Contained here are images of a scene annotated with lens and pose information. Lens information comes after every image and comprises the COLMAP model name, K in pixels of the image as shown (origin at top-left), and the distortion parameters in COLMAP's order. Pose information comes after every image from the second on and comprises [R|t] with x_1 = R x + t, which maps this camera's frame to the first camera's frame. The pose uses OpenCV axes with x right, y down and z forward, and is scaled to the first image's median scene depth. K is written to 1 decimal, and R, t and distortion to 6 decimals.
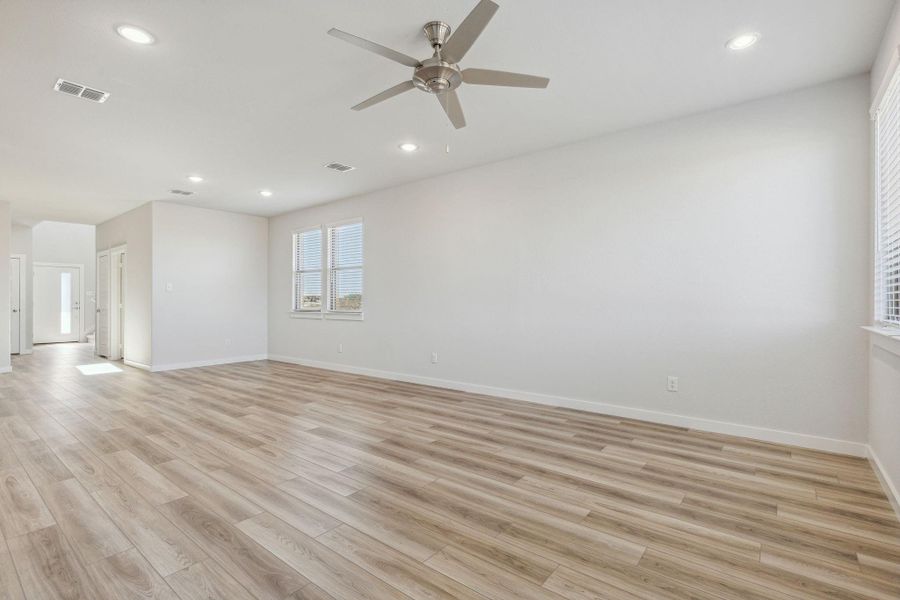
lens RADIAL K [[424.5, 0, 450.0], [0, 424.5, 302.5], [0, 0, 1]] dist [-0.003903, 0.001913]
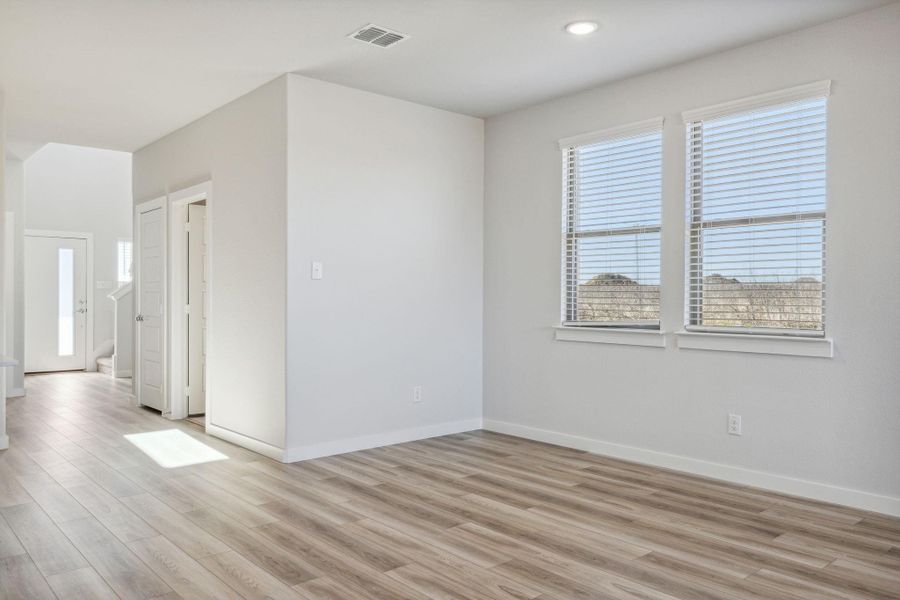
lens RADIAL K [[663.4, 0, 441.4], [0, 663.4, 303.7], [0, 0, 1]] dist [0.007758, 0.000853]
pose [[0.984740, 0.008943, -0.173803, -0.319695], [-0.008751, 0.999960, 0.001872, -0.002174], [0.173813, -0.000322, 0.984779, 0.263651]]
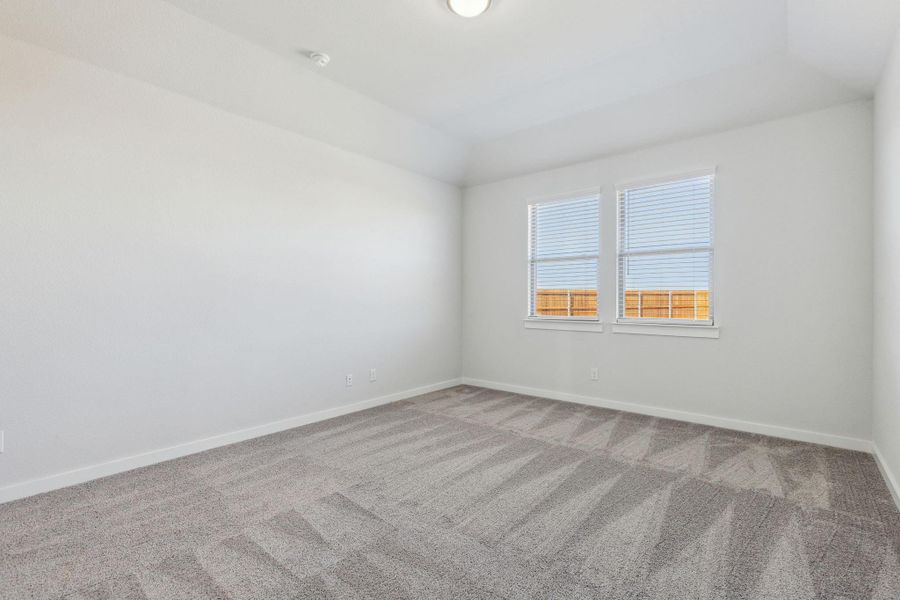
lens RADIAL K [[377.2, 0, 451.6], [0, 377.2, 304.3], [0, 0, 1]] dist [0.002025, 0.000115]
pose [[0.999946, 0.006361, -0.008200, -0.417415], [-0.006357, 0.999980, 0.000536, -0.002053], [0.008203, -0.000484, 0.999966, 0.337932]]
